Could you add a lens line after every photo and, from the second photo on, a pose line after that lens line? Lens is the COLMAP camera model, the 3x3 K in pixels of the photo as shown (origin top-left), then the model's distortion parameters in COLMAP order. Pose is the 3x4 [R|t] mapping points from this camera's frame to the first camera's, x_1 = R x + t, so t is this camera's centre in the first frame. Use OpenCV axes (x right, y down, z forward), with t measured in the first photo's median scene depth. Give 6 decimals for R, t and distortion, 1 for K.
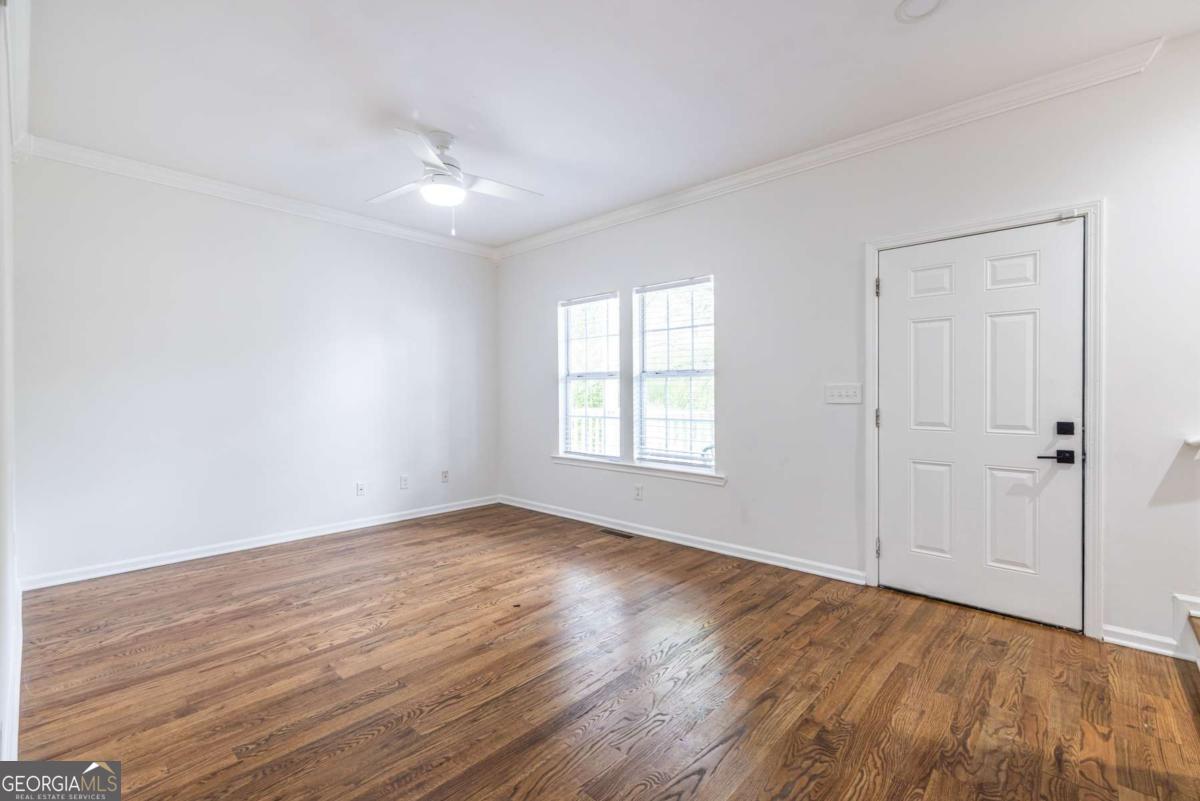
lens RADIAL K [[500.9, 0, 587.2], [0, 500.9, 406.5], [0, 0, 1]] dist [-0.002645, 0.001336]
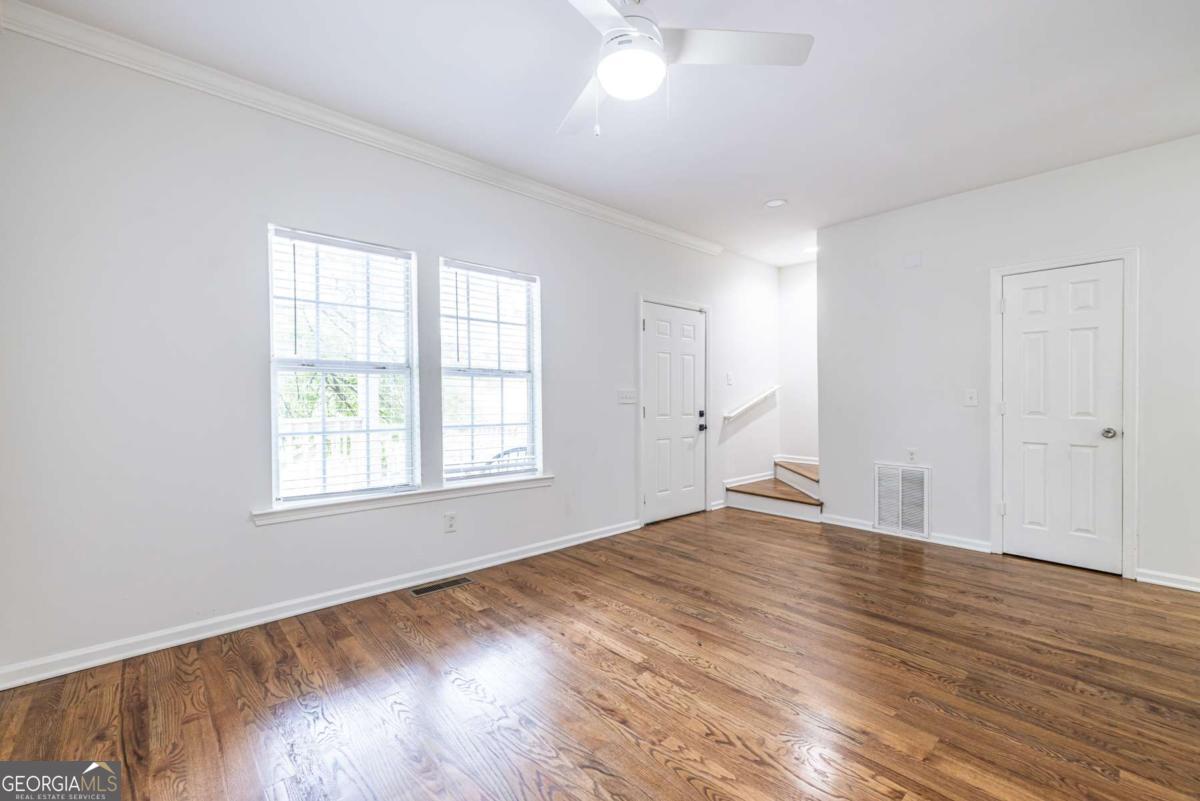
lens RADIAL K [[500.9, 0, 593.1], [0, 500.9, 405.6], [0, 0, 1]] dist [-0.002645, 0.001336]
pose [[0.112352, -0.017500, 0.993514, -0.739687], [0.021825, 0.999647, 0.015140, -0.019266], [-0.993429, 0.019982, 0.112695, 0.791496]]
